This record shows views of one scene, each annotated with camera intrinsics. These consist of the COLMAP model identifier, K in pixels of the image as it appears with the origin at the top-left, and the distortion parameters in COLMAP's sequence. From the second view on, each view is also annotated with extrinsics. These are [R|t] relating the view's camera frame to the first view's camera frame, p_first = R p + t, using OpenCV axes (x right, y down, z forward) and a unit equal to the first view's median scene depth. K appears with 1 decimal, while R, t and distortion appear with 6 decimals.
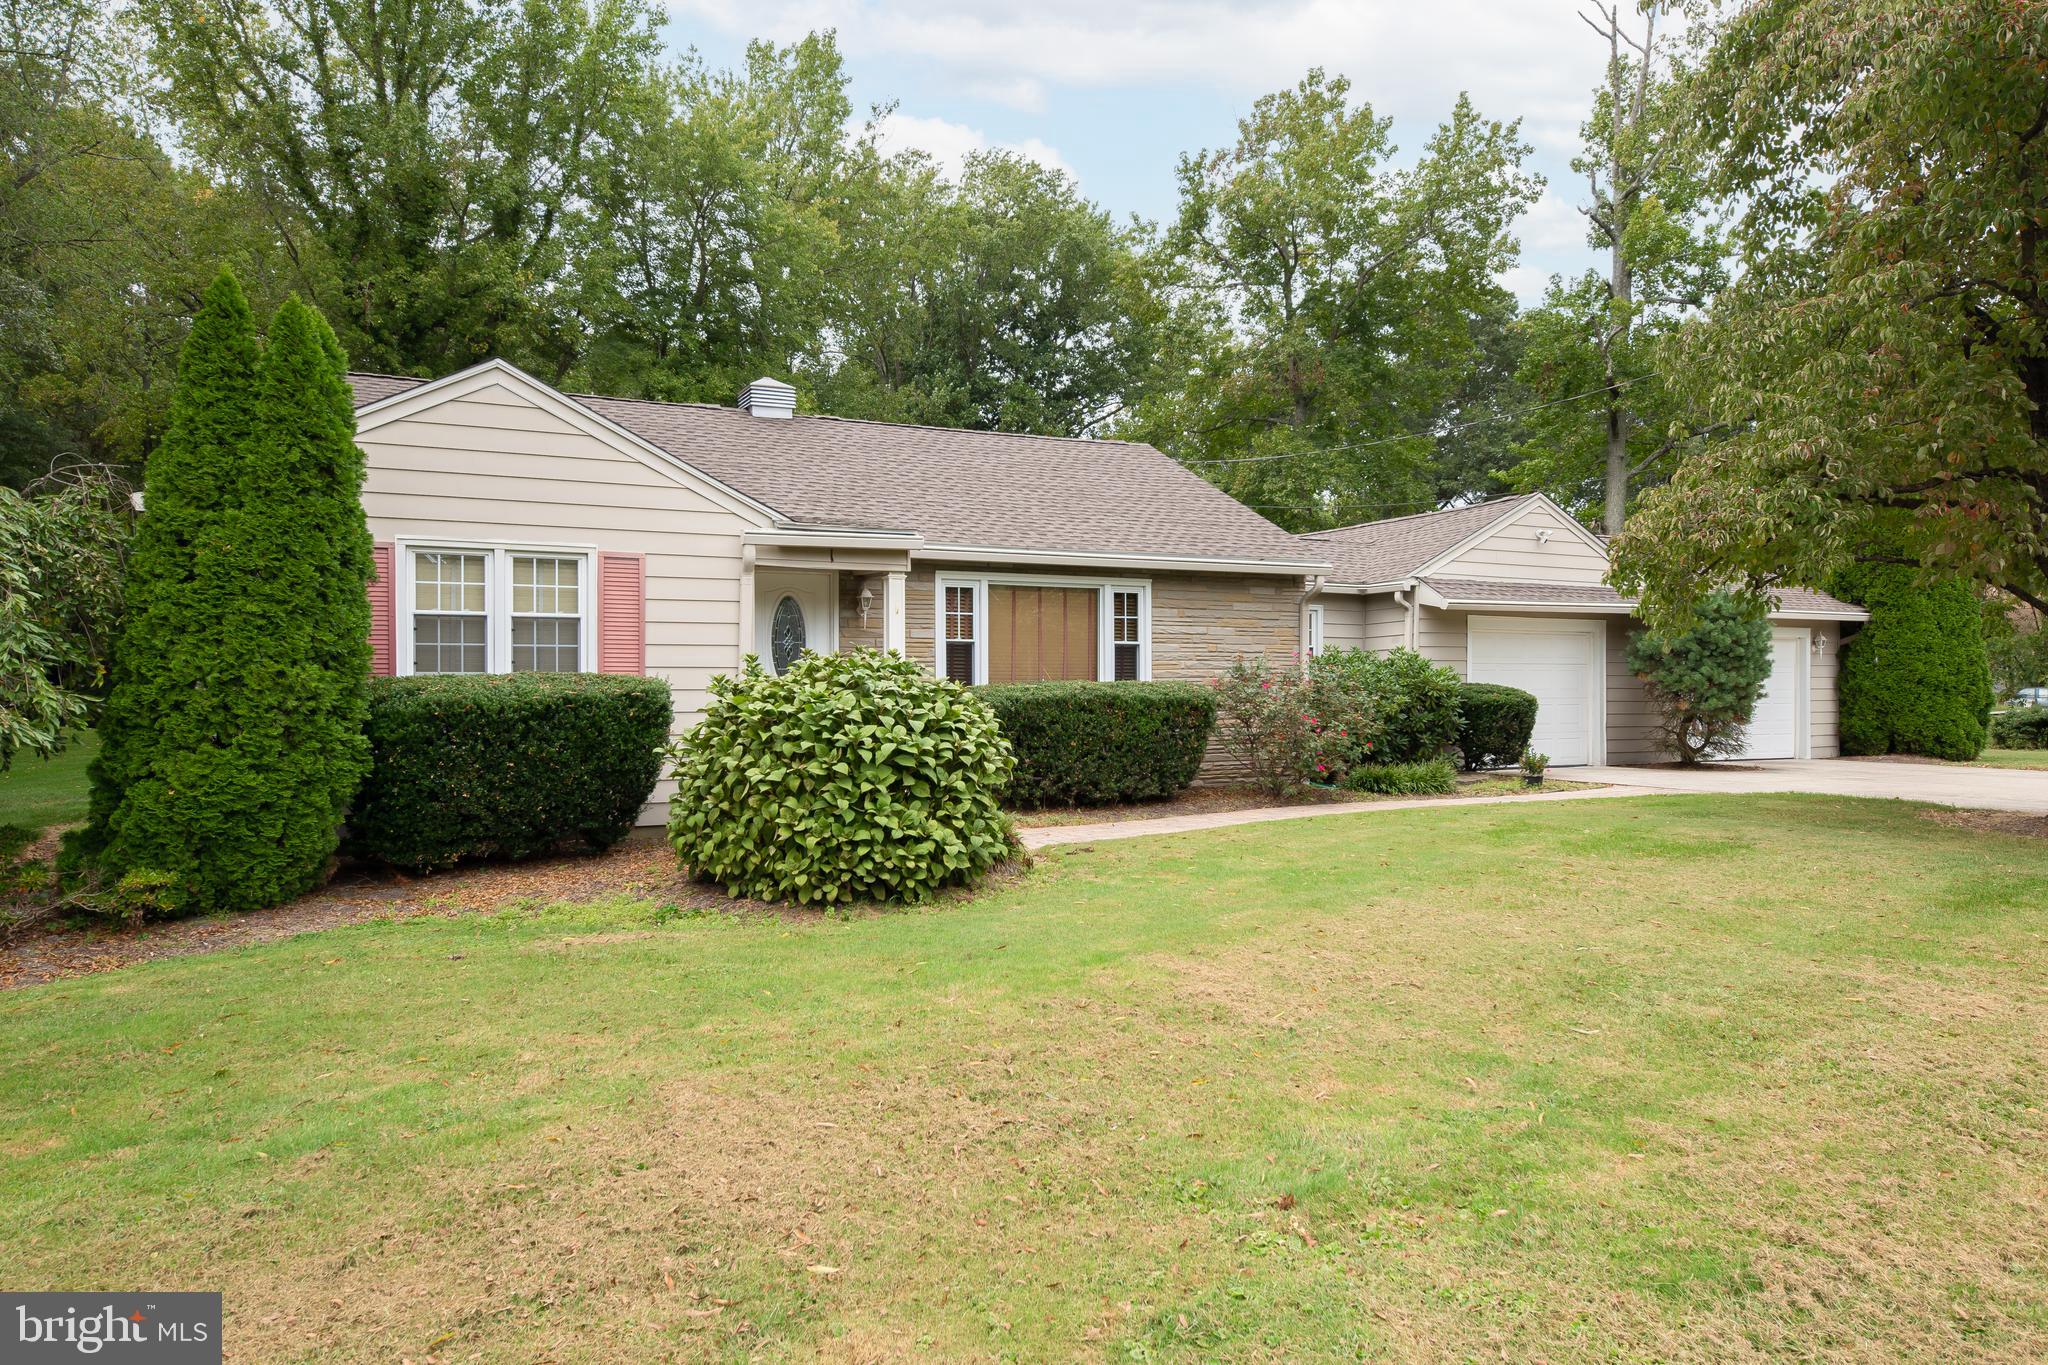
lens RADIAL K [[1317.7, 0, 1024.0], [0, 1317.7, 682.5], [0, 0, 1]] dist [0.004731, 0.001570]
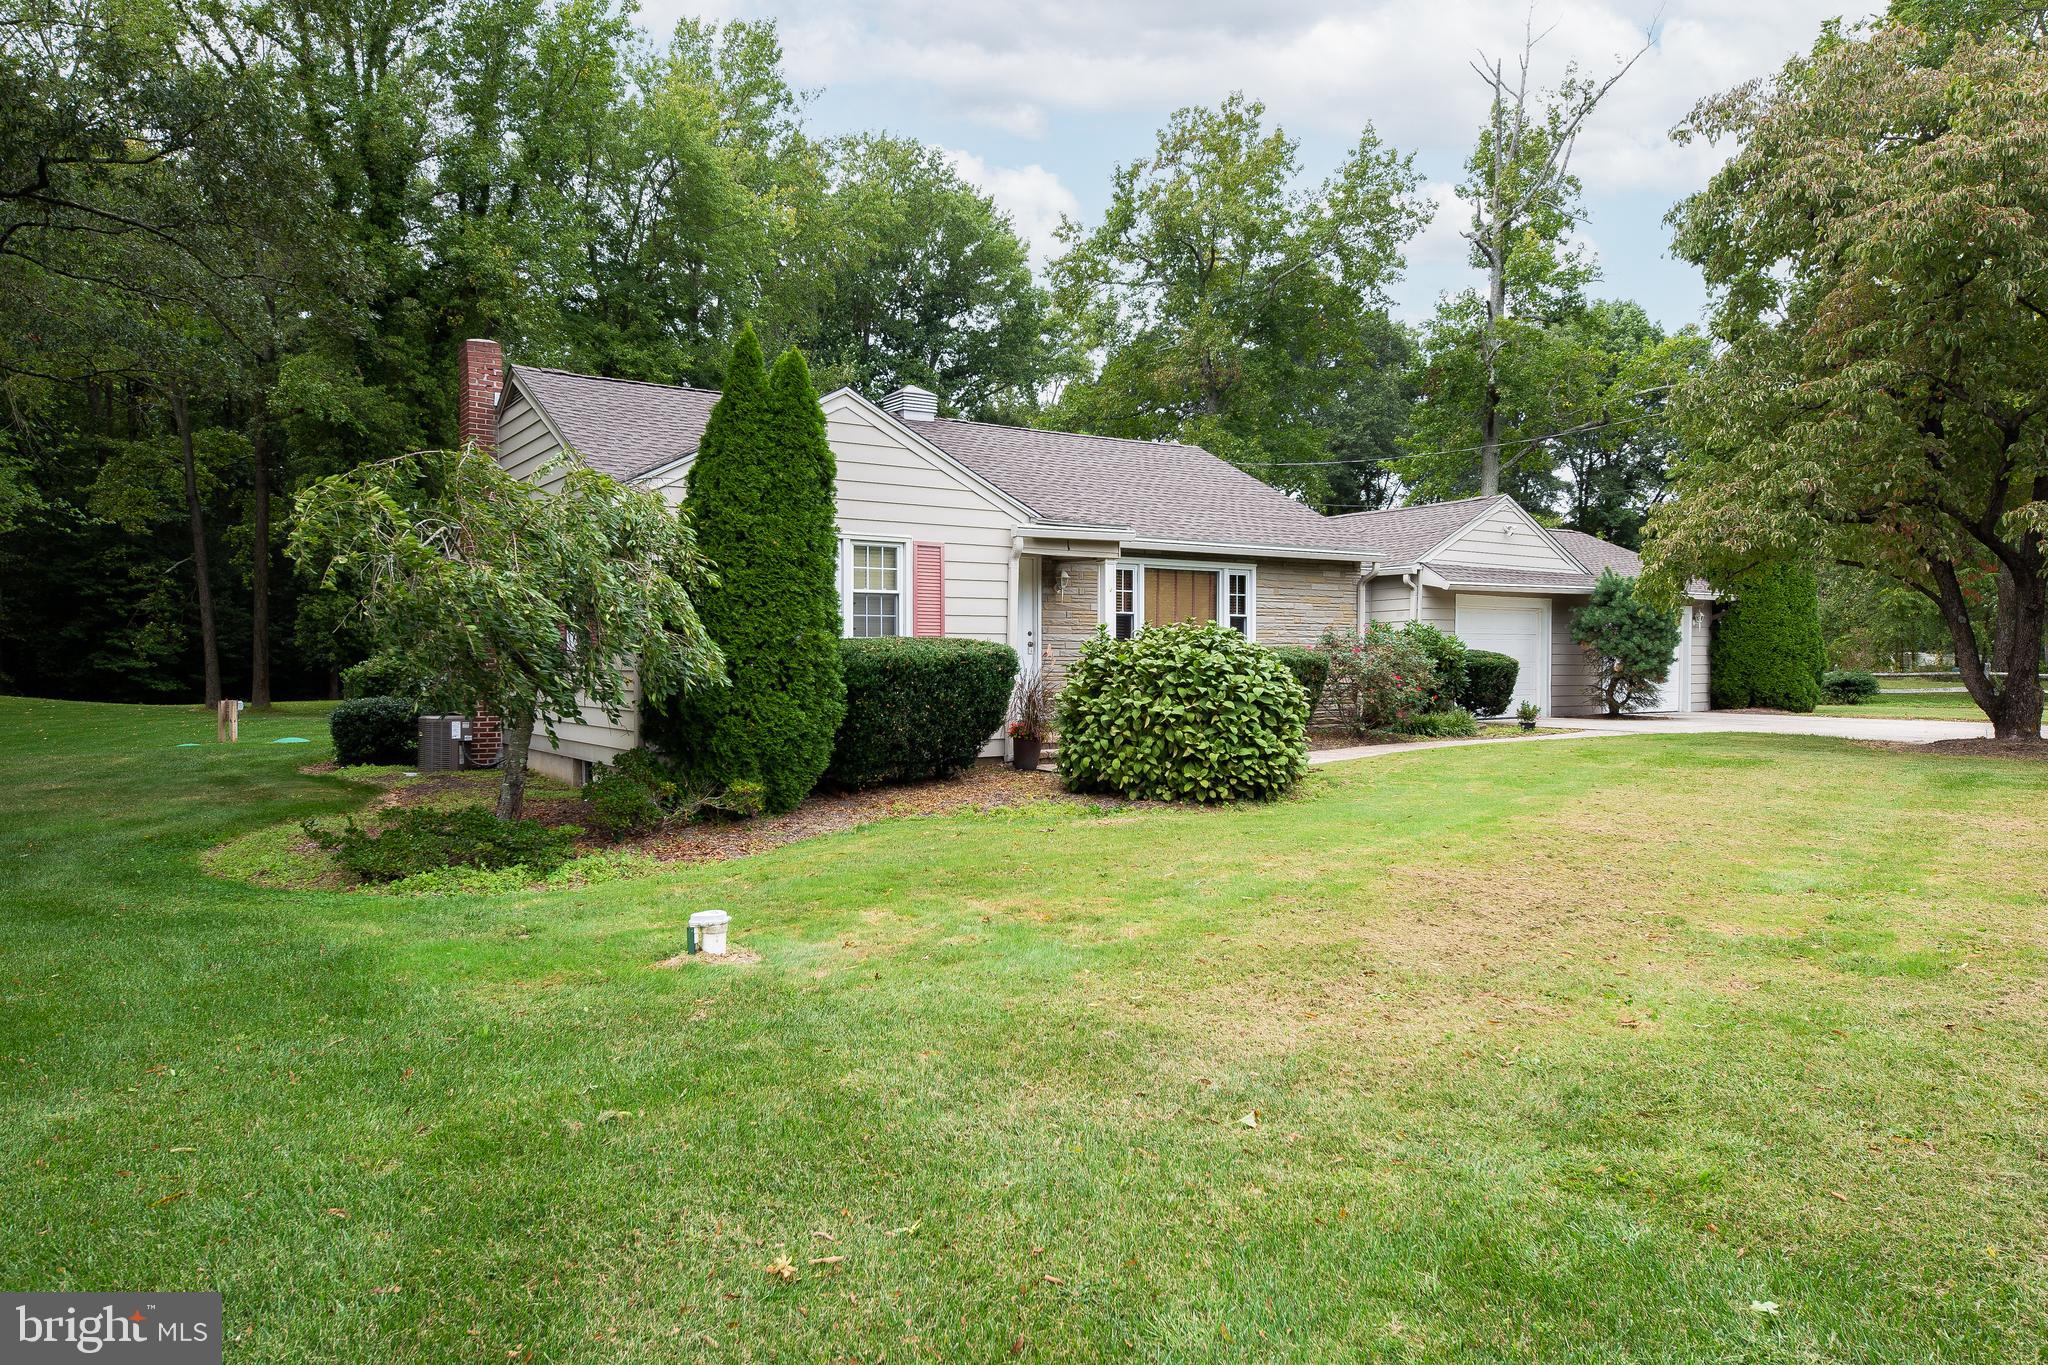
lens RADIAL K [[1317.7, 0, 1024.0], [0, 1317.7, 682.5], [0, 0, 1]] dist [0.004731, 0.001570]
pose [[0.989665, -0.000522, 0.143398, -0.269161], [-0.002919, 0.999713, 0.023787, 0.003582], [-0.143369, -0.023959, 0.989379, -0.178559]]
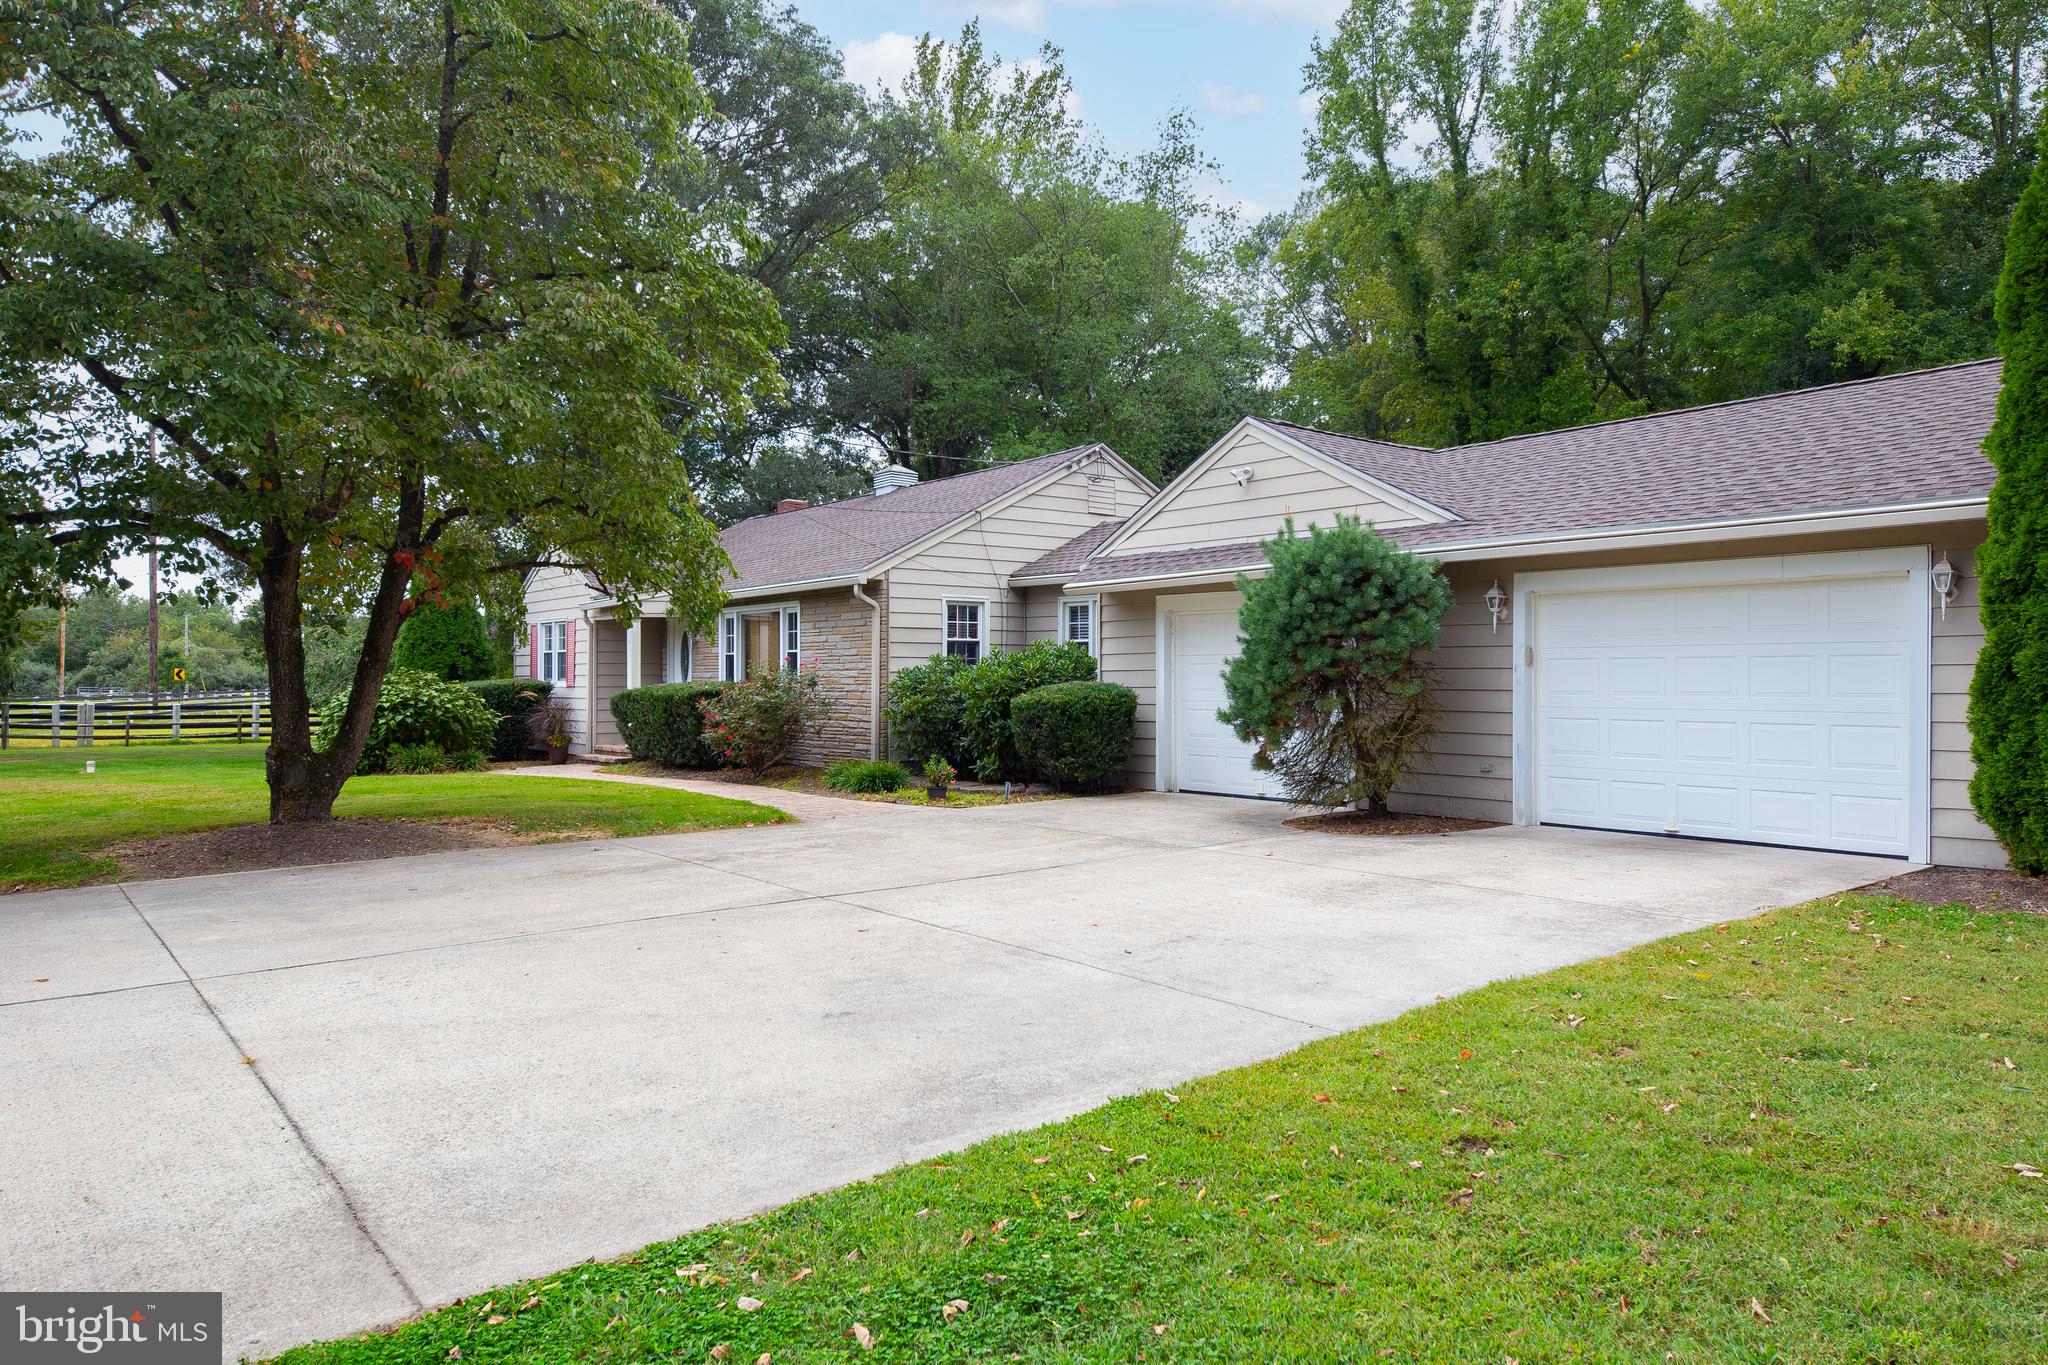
lens RADIAL K [[1317.7, 0, 1024.0], [0, 1317.7, 682.5], [0, 0, 1]] dist [0.004731, 0.001570]
pose [[0.212577, 0.005854, -0.977127, 1.257502], [0.010760, 0.999907, 0.008331, -0.006874], [0.977085, -0.012285, 0.212494, 0.852053]]
